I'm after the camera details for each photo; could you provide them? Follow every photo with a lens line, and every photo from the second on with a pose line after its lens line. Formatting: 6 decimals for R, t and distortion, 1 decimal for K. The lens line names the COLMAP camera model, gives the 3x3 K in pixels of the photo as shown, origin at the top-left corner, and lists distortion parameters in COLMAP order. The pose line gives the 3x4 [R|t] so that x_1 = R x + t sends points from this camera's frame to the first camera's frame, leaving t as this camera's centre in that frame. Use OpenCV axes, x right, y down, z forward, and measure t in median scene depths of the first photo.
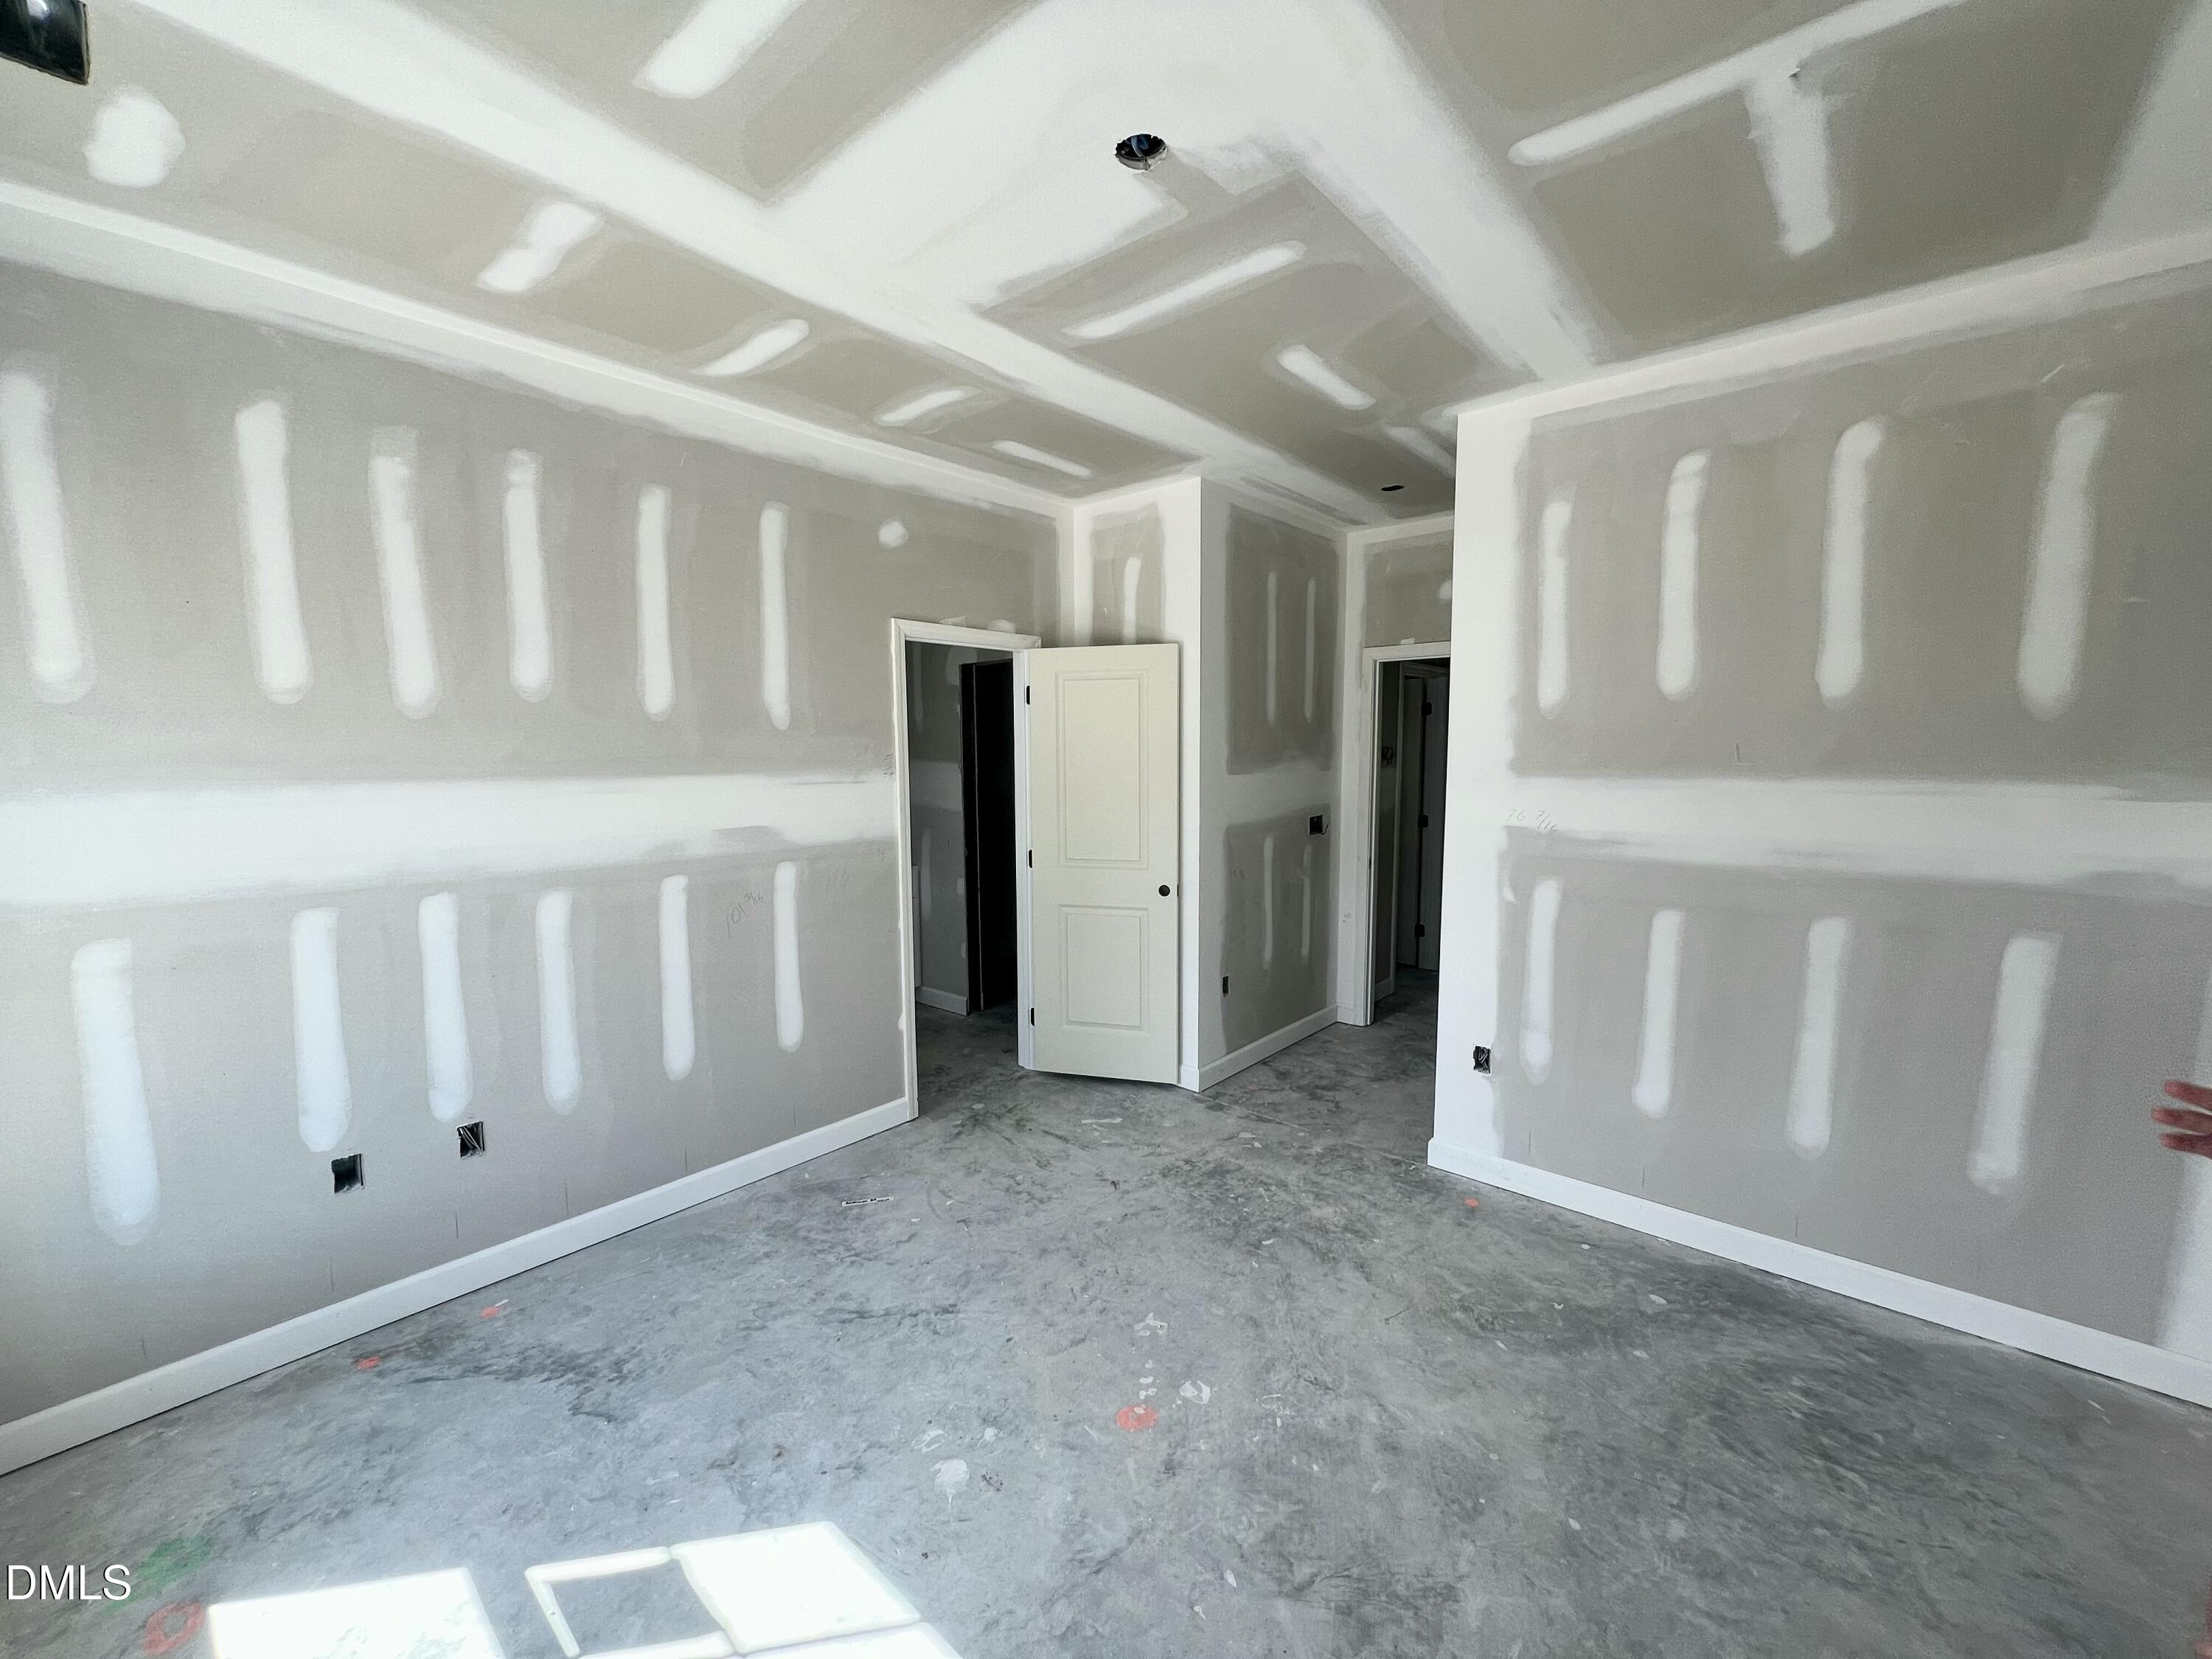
lens RADIAL K [[879.5, 0, 1105.6], [0, 879.5, 828.1], [0, 0, 1]] dist [-0.003824, 0.000936]
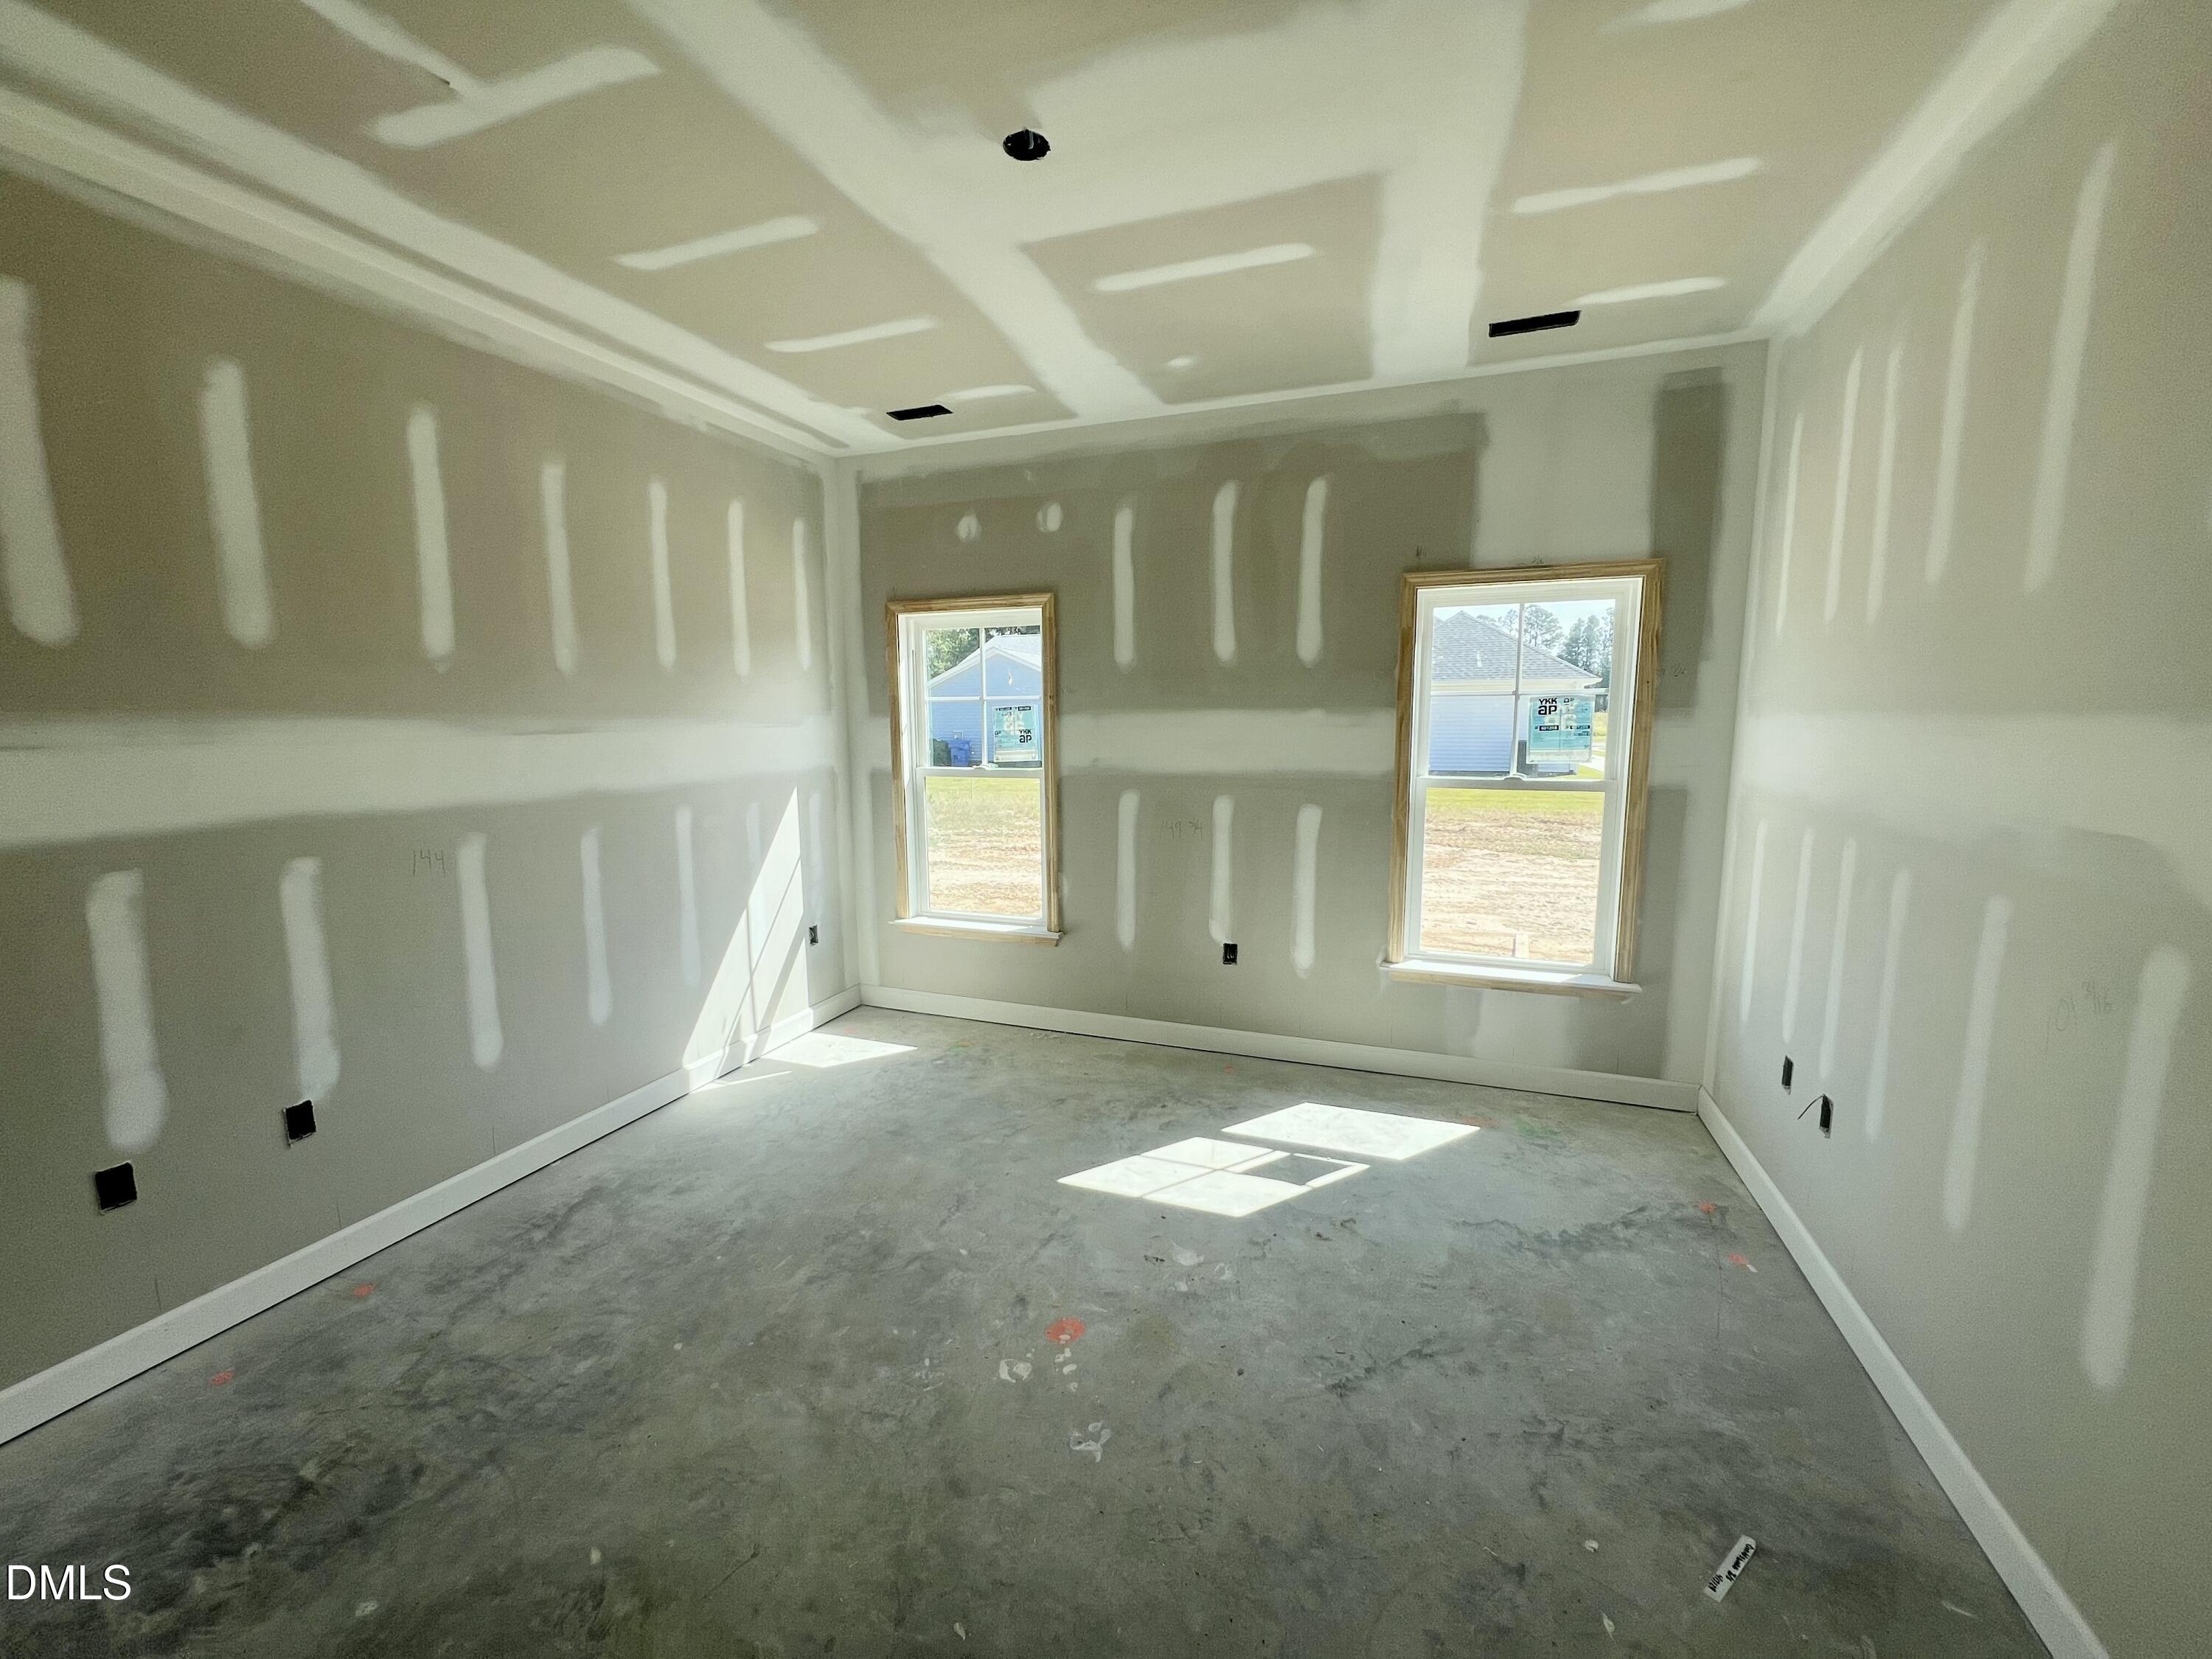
lens RADIAL K [[879.5, 0, 1101.0], [0, 879.5, 830.8], [0, 0, 1]] dist [-0.003824, 0.000936]
pose [[-0.934974, 0.059033, -0.349770, 0.325158], [-0.022369, 0.974280, 0.224230, -0.136975], [0.354010, 0.217473, -0.909606, 1.843497]]
